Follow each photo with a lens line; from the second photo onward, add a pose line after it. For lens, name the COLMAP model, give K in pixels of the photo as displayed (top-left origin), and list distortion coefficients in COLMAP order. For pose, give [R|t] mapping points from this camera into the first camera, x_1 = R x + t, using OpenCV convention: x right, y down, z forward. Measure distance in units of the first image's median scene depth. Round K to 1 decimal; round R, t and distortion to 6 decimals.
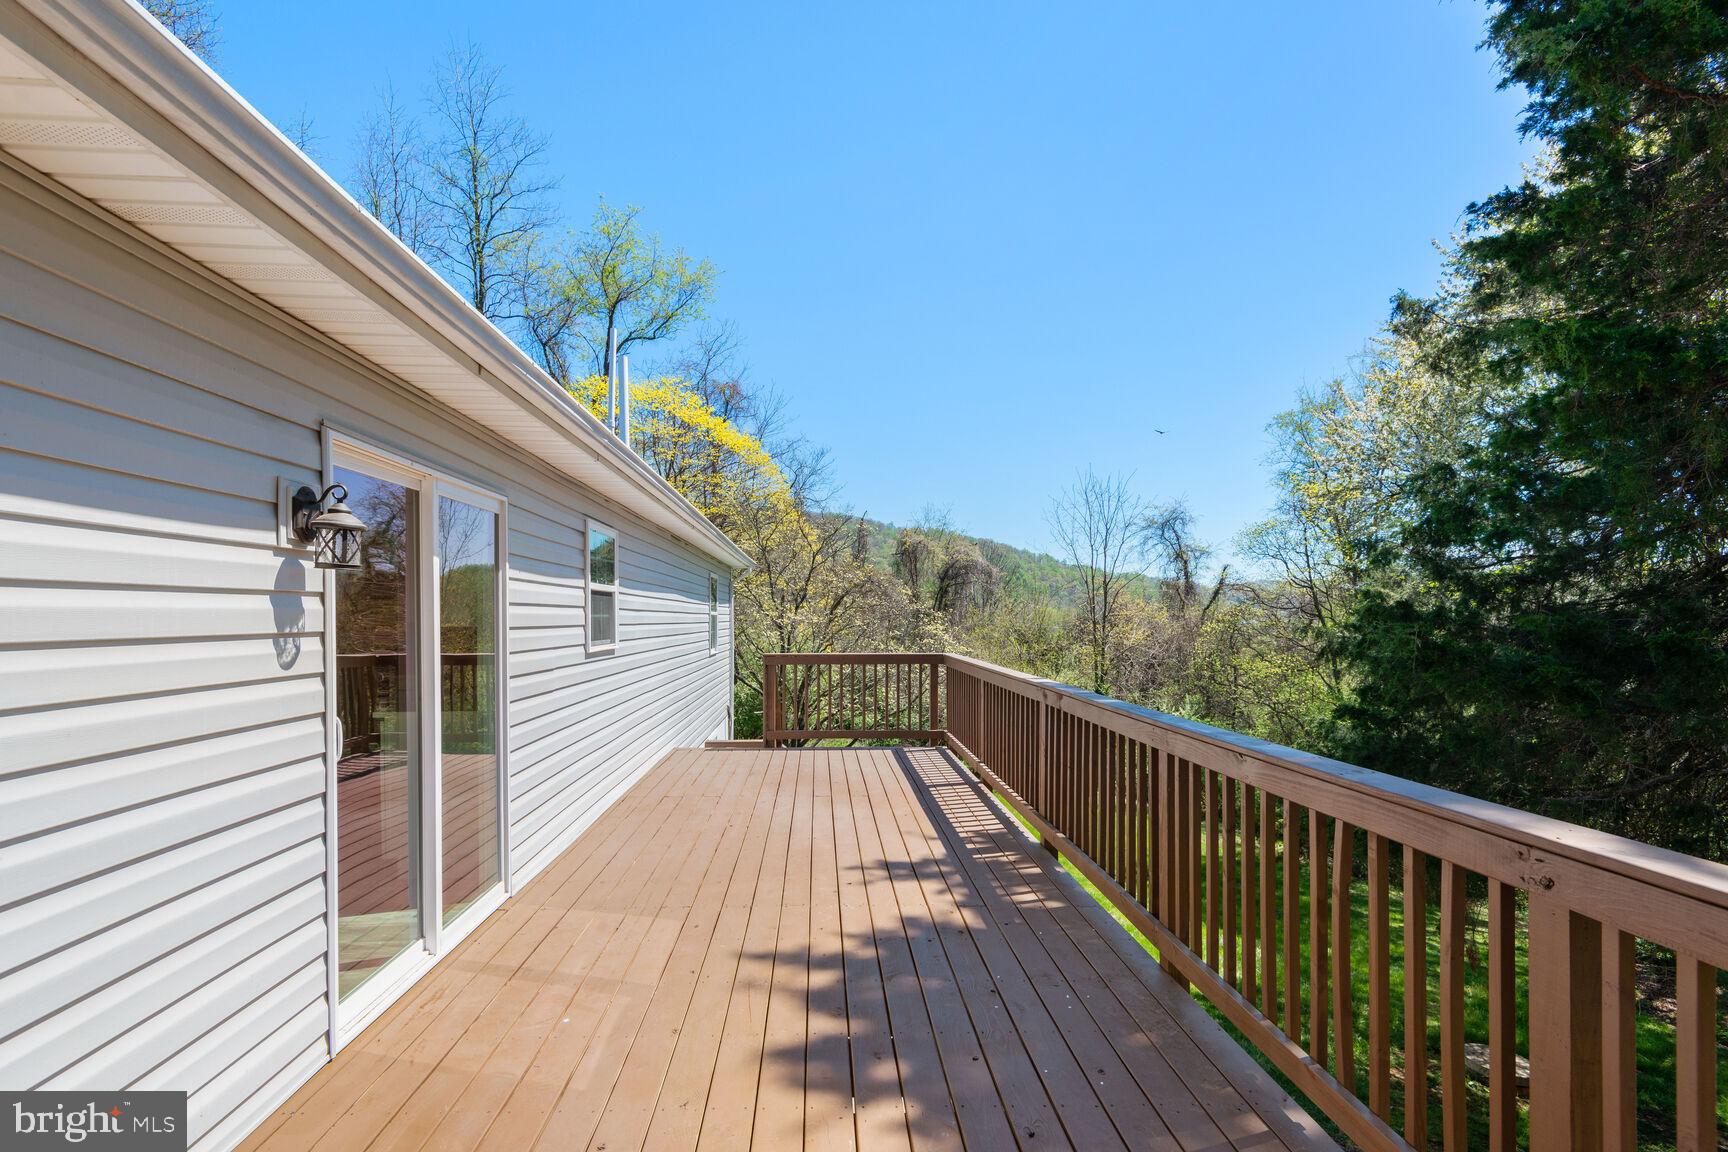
lens RADIAL K [[798.4, 0, 855.8], [0, 798.4, 611.1], [0, 0, 1]] dist [0.012011, -0.000620]
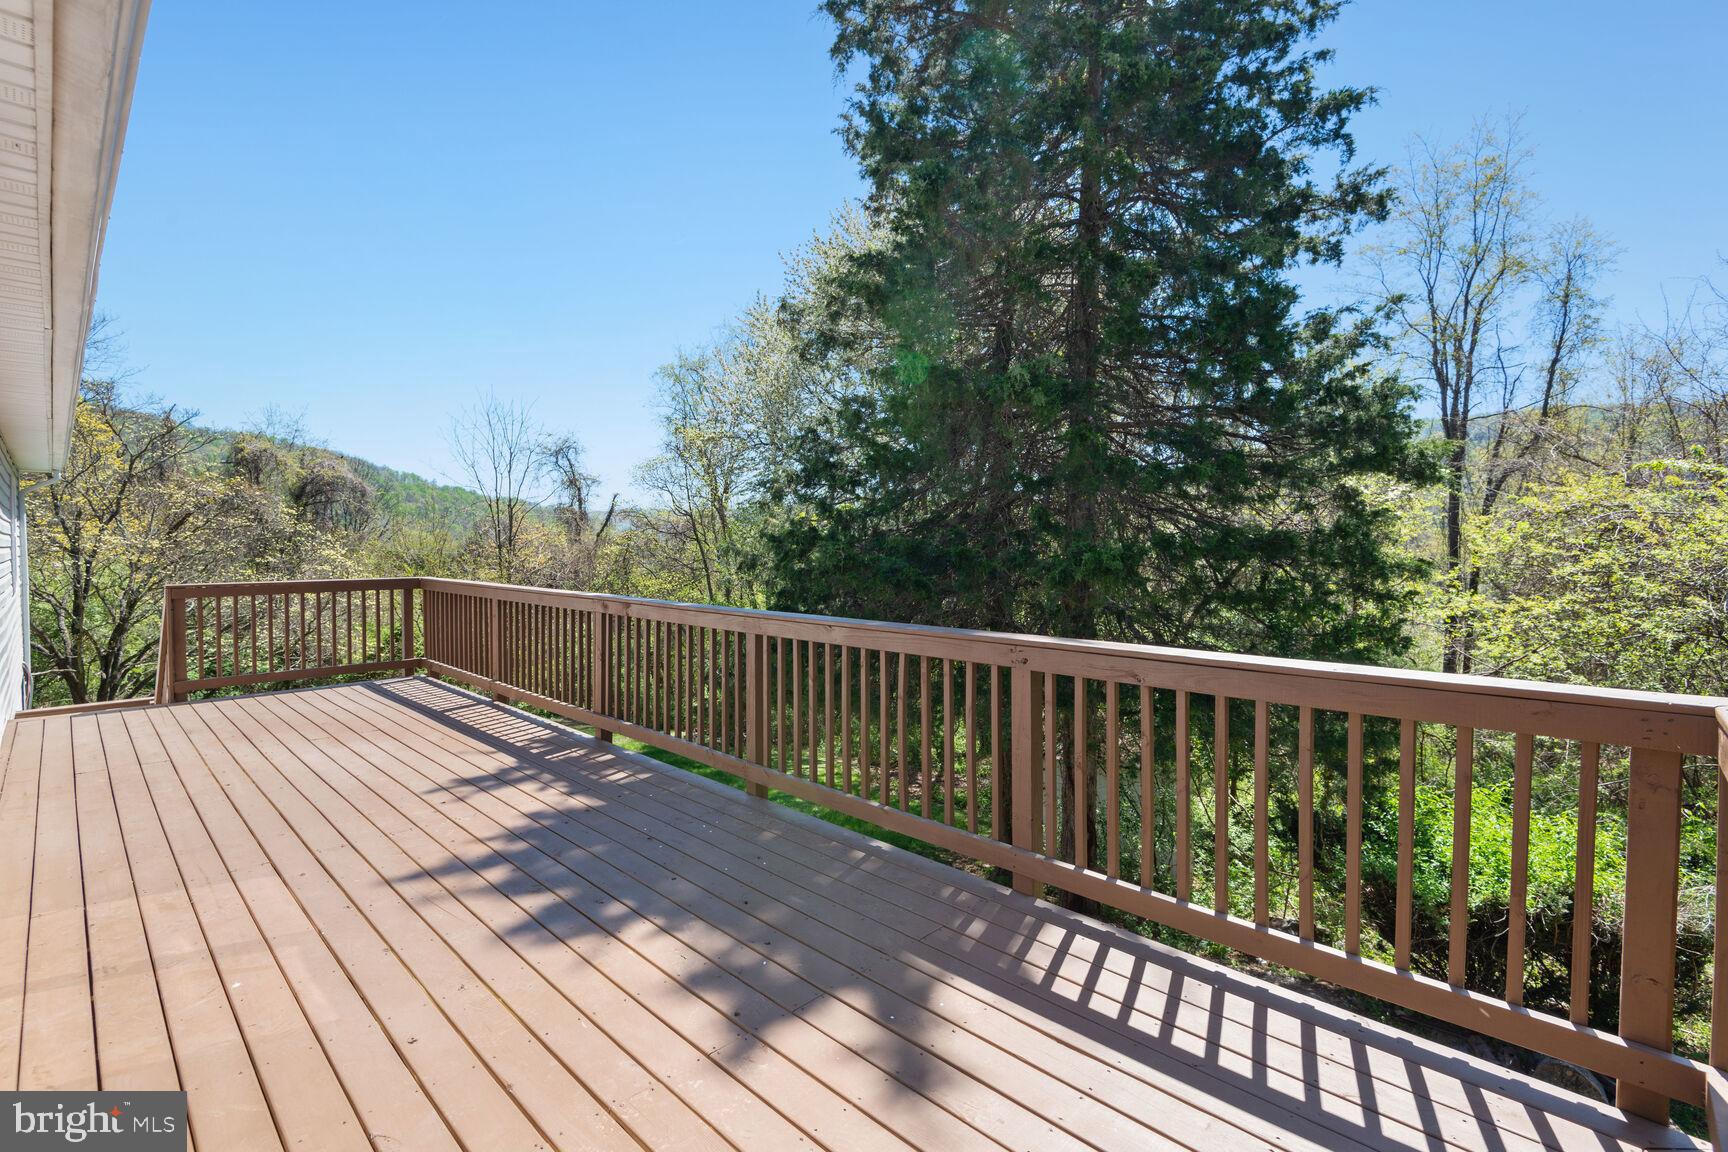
lens RADIAL K [[770.7, 0, 860.7], [0, 770.7, 554.4], [0, 0, 1]] dist [-0.000680, -0.000143]
pose [[0.724822, -0.013691, 0.688801, -0.119757], [-0.003200, 0.999725, 0.023238, 0.002060], [-0.688929, -0.019048, 0.724578, -0.022338]]
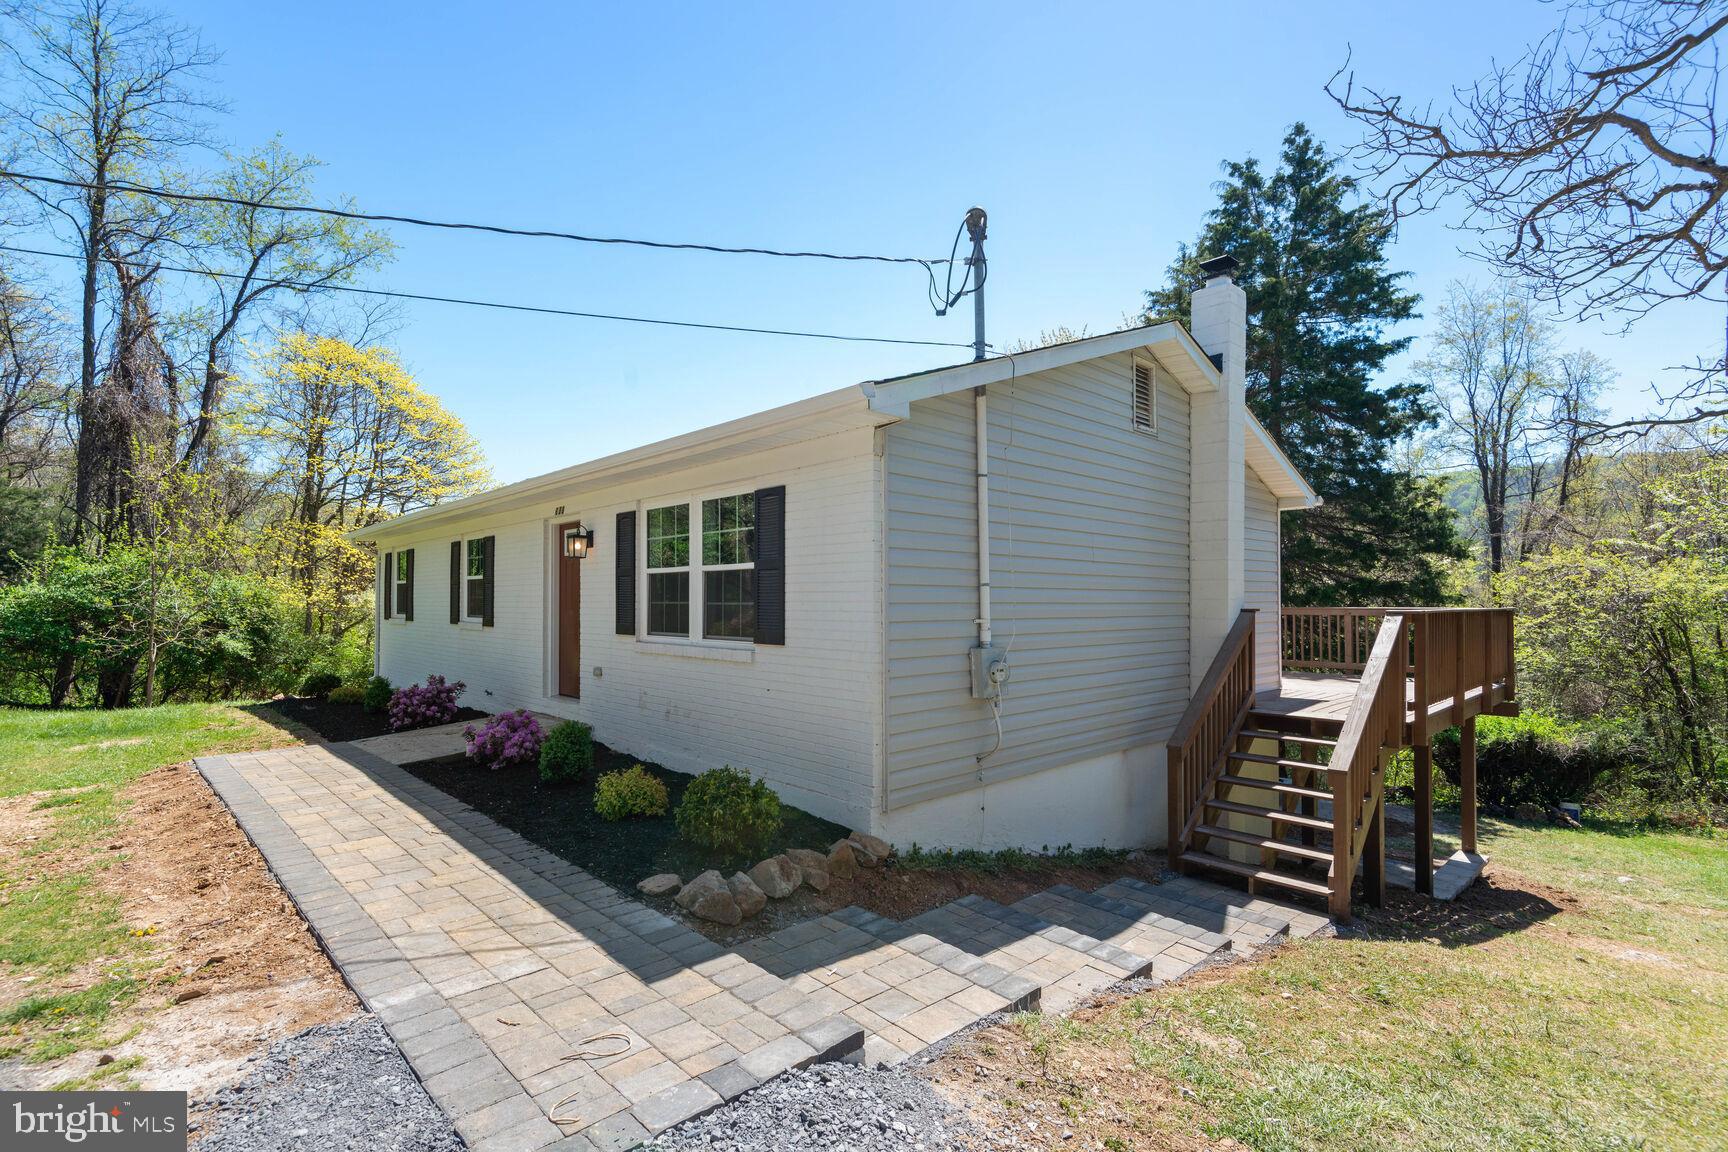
lens RADIAL K [[785.5, 0, 864.0], [0, 785.5, 576.0], [0, 0, 1]] dist [0.015229, -0.001197]
pose [[0.746228, 0.013427, 0.665555, -0.414872], [0.000092, 0.999794, -0.020273, 0.006090], [-0.665690, 0.015189, 0.746073, -0.085193]]
